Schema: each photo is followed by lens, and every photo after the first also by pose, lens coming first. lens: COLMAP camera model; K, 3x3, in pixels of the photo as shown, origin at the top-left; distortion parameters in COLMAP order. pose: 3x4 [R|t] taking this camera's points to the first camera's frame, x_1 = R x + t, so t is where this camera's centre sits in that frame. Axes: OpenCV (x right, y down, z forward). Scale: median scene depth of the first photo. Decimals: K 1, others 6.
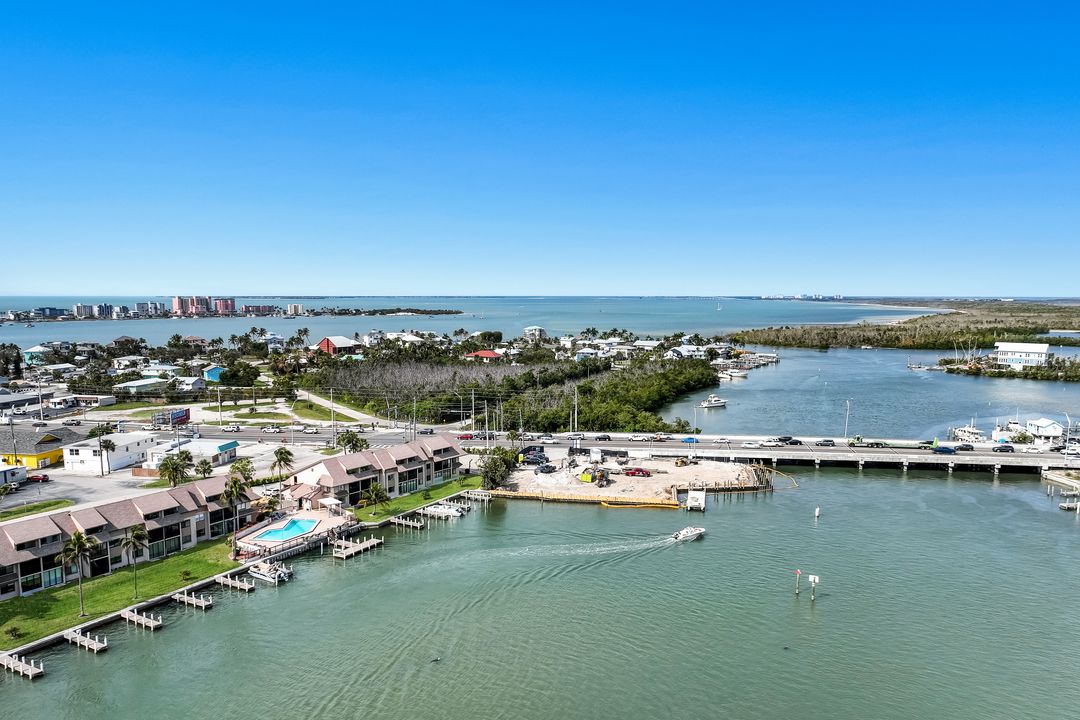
lens RADIAL K [[775.8, 0, 540.0], [0, 775.8, 360.0], [0, 0, 1]] dist [0.008251, 0.006347]
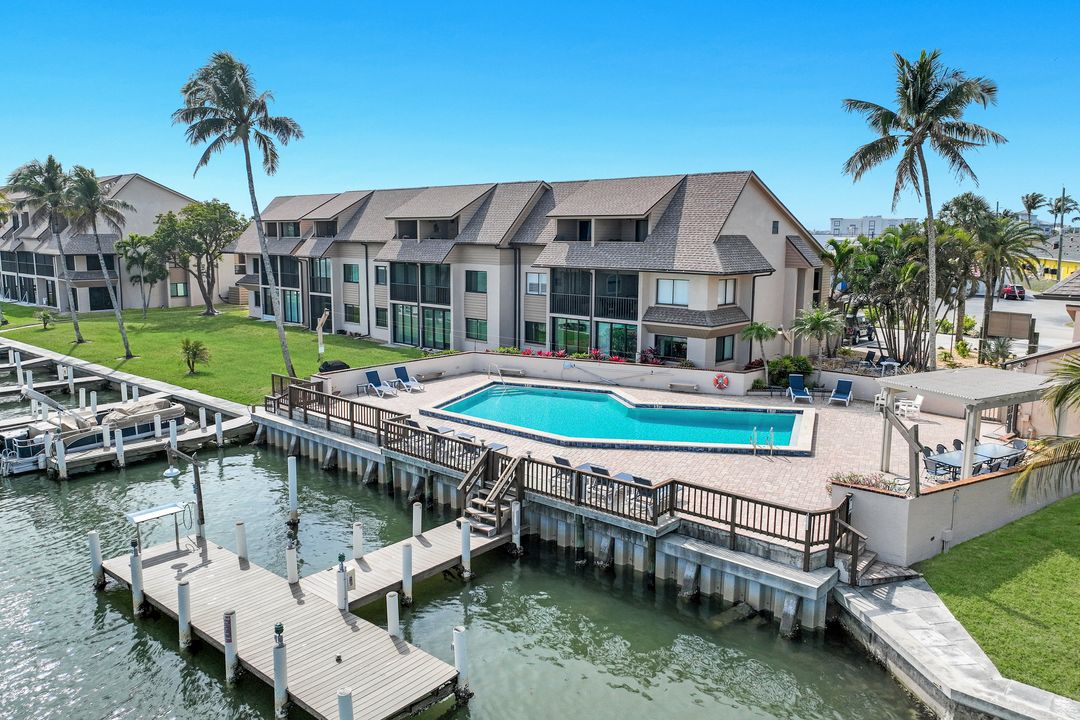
lens RADIAL K [[775.8, 0, 540.0], [0, 775.8, 360.0], [0, 0, 1]] dist [0.008251, 0.006347]
pose [[-0.172982, 0.152046, -0.973118, -0.118671], [-0.094115, 0.980940, 0.169998, 0.158022], [0.980418, 0.120991, -0.155376, 0.920454]]
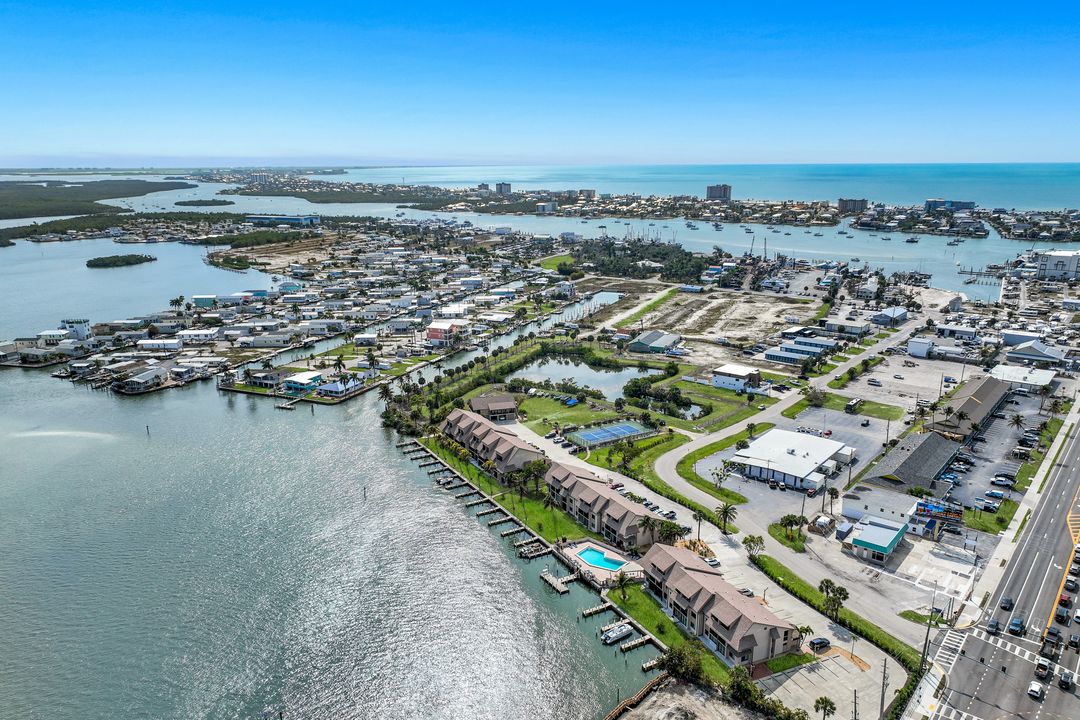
lens RADIAL K [[775.8, 0, 540.0], [0, 775.8, 360.0], [0, 0, 1]] dist [0.008251, 0.006347]
pose [[-0.483479, 0.206781, -0.850582, 0.774550], [-0.081529, 0.956837, 0.278954, -0.464087], [0.871551, 0.204215, -0.445752, 1.327124]]
